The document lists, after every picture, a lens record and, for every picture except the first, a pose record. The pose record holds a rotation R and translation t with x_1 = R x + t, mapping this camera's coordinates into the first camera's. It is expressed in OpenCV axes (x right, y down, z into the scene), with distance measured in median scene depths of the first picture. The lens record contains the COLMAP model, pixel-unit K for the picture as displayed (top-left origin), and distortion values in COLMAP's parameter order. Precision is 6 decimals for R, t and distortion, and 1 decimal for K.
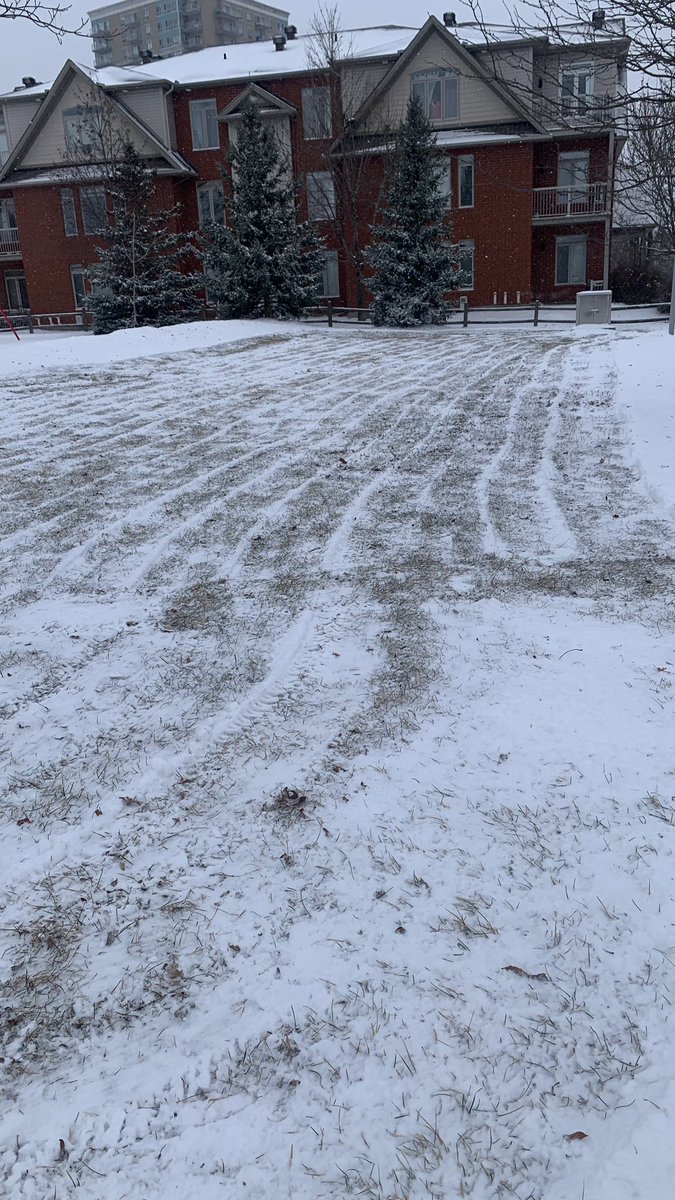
lens RADIAL K [[941.0, 0, 340.2], [0, 941.0, 624.2], [0, 0, 1]] dist [-0.010217, -0.001688]
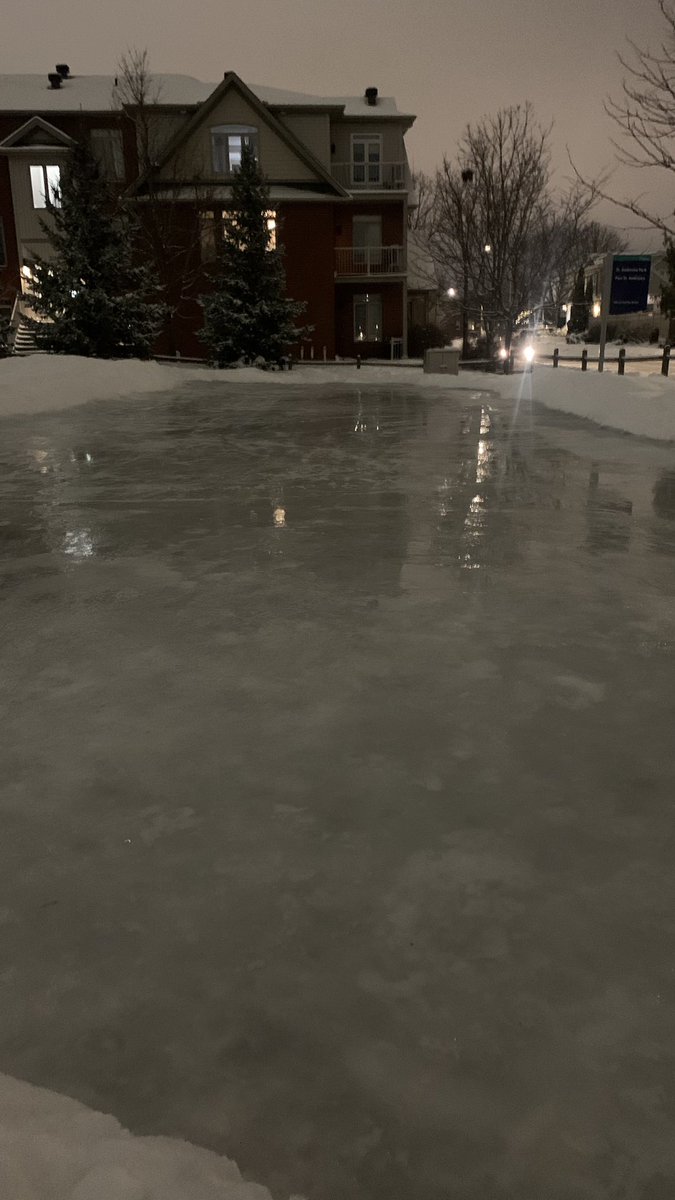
lens RADIAL K [[952.8, 0, 316.8], [0, 952.8, 598.7], [0, 0, 1]] dist [0.010295, 0.014032]
pose [[0.960571, -0.034696, 0.275862, -0.110318], [0.056560, 0.995821, -0.071698, -0.009855], [-0.272221, 0.084473, 0.958520, 0.040070]]
